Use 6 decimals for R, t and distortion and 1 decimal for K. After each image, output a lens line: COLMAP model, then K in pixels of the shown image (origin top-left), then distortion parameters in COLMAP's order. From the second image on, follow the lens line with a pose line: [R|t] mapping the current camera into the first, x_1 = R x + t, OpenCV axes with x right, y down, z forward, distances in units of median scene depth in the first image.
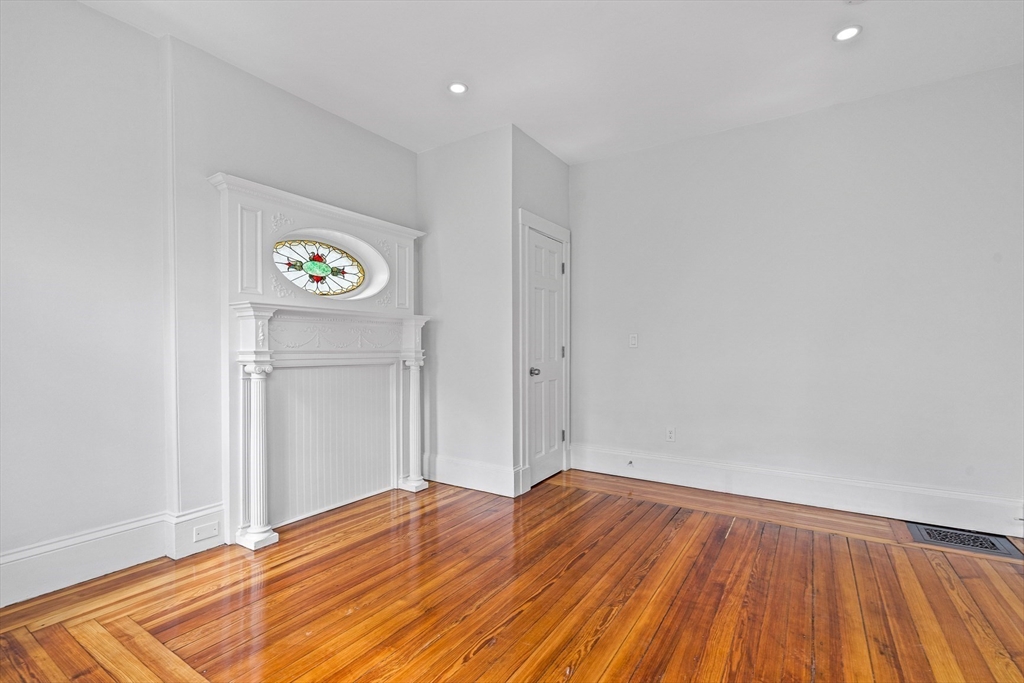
lens RADIAL K [[470.4, 0, 514.1], [0, 470.4, 346.8], [0, 0, 1]] dist [0.003766, -0.000357]
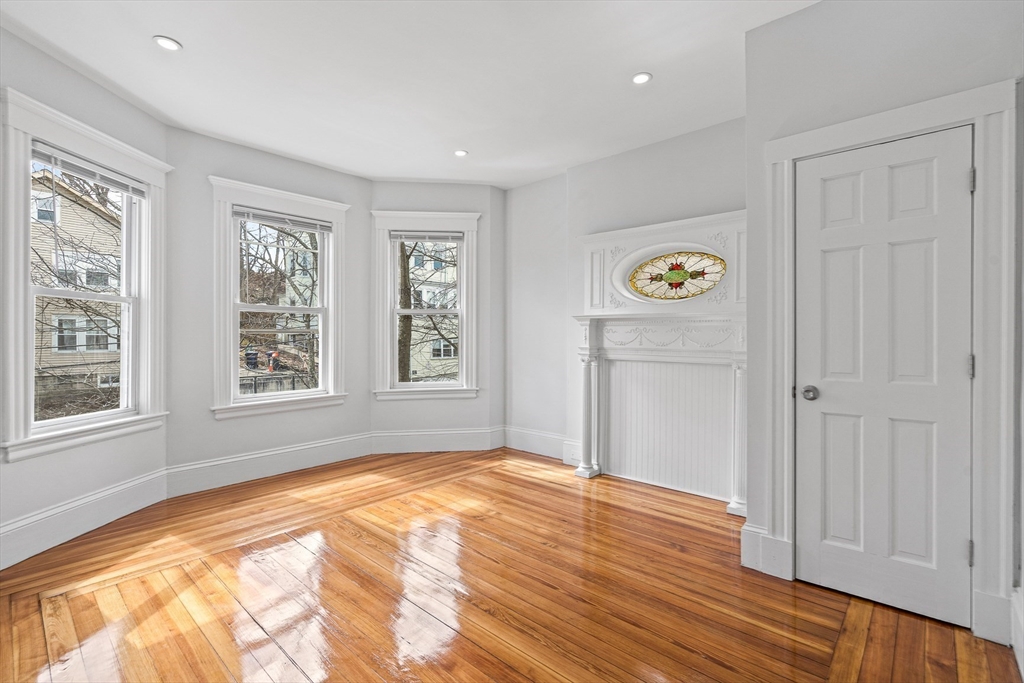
lens RADIAL K [[470.4, 0, 516.4], [0, 470.4, 336.4], [0, 0, 1]] dist [0.003766, -0.000357]
pose [[-0.163192, 0.004747, -0.986583, 0.770413], [0.002087, 0.999988, 0.004466, -0.026413], [0.986592, -0.001330, -0.163200, 0.805288]]
